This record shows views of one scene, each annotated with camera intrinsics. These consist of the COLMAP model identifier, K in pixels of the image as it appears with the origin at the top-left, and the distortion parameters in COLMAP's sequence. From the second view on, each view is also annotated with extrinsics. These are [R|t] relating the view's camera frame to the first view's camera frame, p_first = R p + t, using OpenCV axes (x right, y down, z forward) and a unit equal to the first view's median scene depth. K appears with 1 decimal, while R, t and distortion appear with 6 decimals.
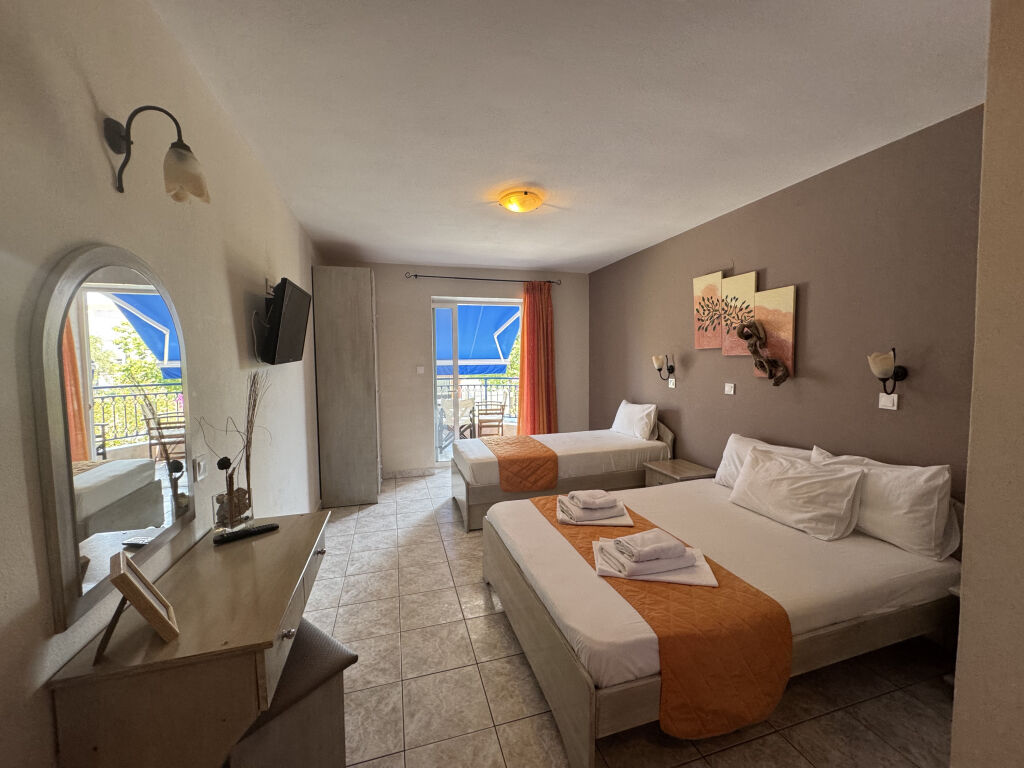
lens RADIAL K [[410.5, 0, 518.6], [0, 410.5, 382.0], [0, 0, 1]] dist [0.002167, 0.000028]
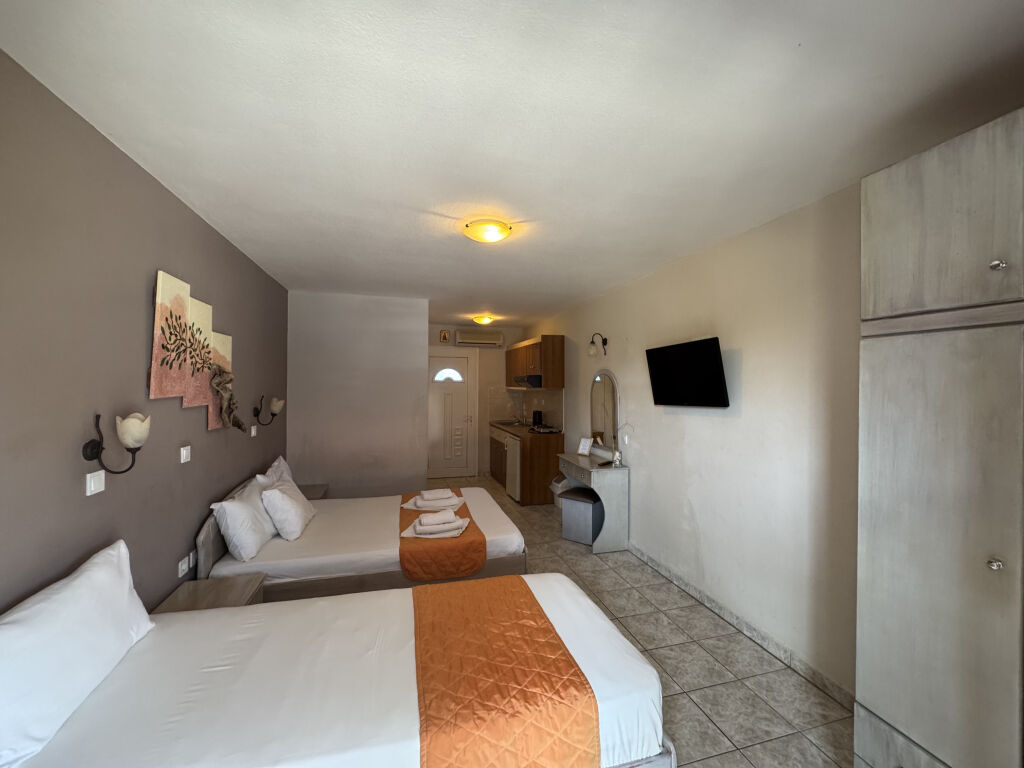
lens RADIAL K [[410.5, 0, 518.6], [0, 410.5, 382.0], [0, 0, 1]] dist [0.002167, 0.000028]
pose [[-0.999842, 0.004698, 0.017137, -0.064563], [0.005608, 0.998556, 0.053430, -0.137858], [-0.016861, 0.053518, -0.998425, 1.643899]]
